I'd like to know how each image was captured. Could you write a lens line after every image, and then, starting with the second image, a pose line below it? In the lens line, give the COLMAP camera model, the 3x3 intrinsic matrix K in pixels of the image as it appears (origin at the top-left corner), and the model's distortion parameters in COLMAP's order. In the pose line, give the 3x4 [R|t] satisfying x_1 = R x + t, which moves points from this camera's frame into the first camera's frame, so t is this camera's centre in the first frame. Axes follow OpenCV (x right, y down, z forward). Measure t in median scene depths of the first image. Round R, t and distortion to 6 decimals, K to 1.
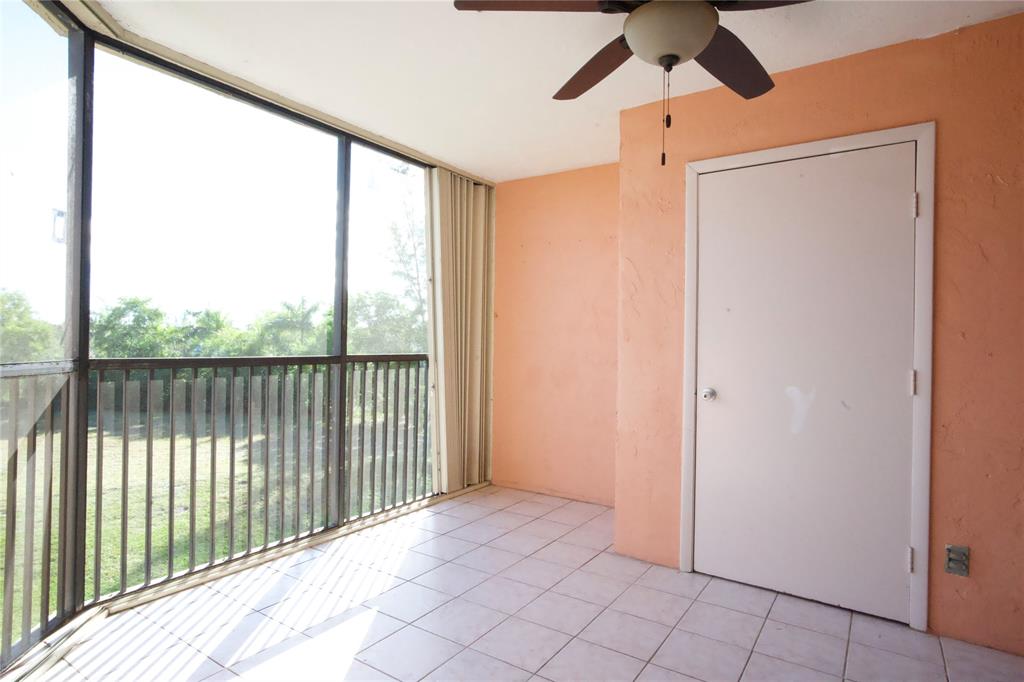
lens RADIAL K [[568.7, 0, 512.0], [0, 568.7, 341.0], [0, 0, 1]] dist [-0.000461, 0.027729]
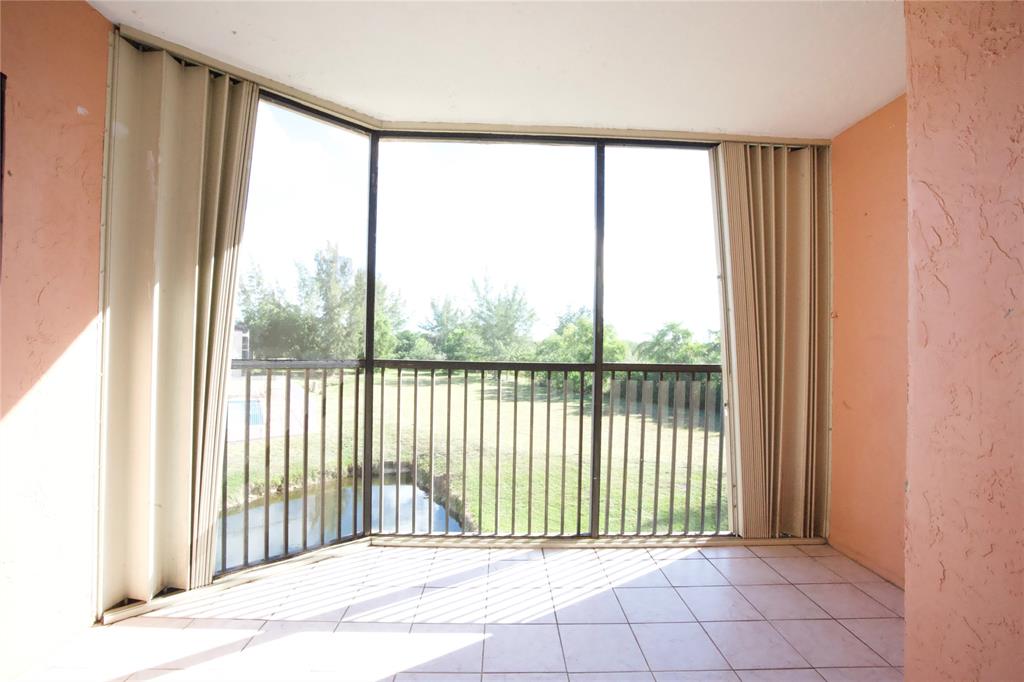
lens RADIAL K [[470.8, 0, 514.7], [0, 470.8, 339.8], [0, 0, 1]] dist [-0.072055, 0.028991]
pose [[0.590732, -0.015800, -0.806713, 0.223981], [-0.010018, 0.999588, -0.026913, 0.006852], [0.806806, 0.023980, 0.590330, 0.343152]]
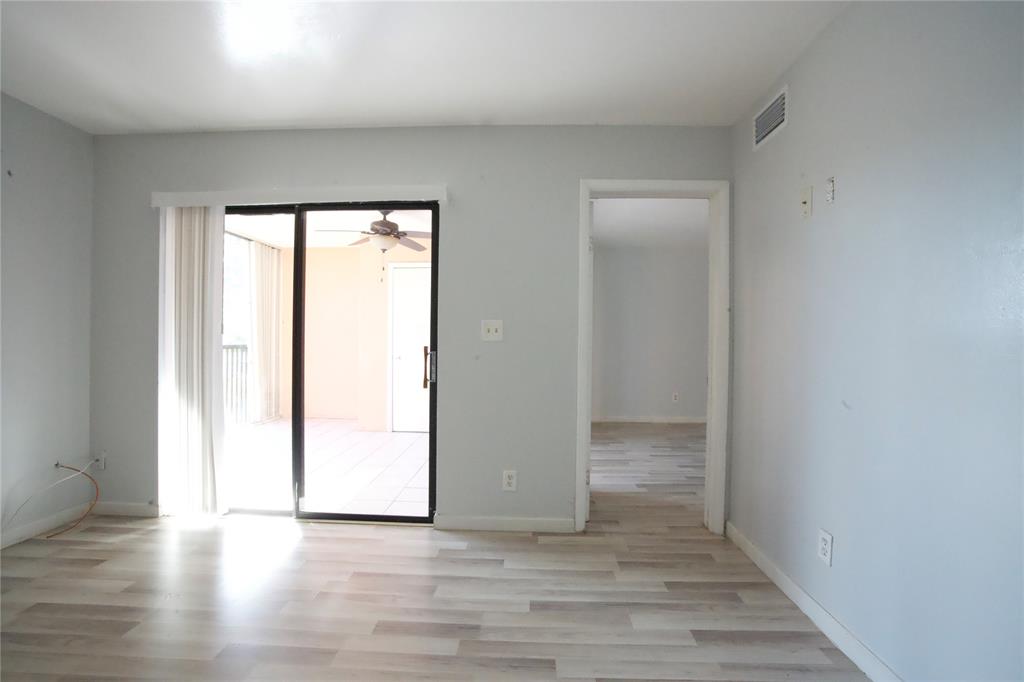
lens RADIAL K [[470.8, 0, 514.7], [0, 470.8, 339.8], [0, 0, 1]] dist [-0.072055, 0.028991]
pose [[0.845032, -0.012138, 0.534578, -0.208580], [0.005021, 0.999878, 0.014766, -0.007603], [-0.534692, -0.009793, 0.844990, -0.658169]]
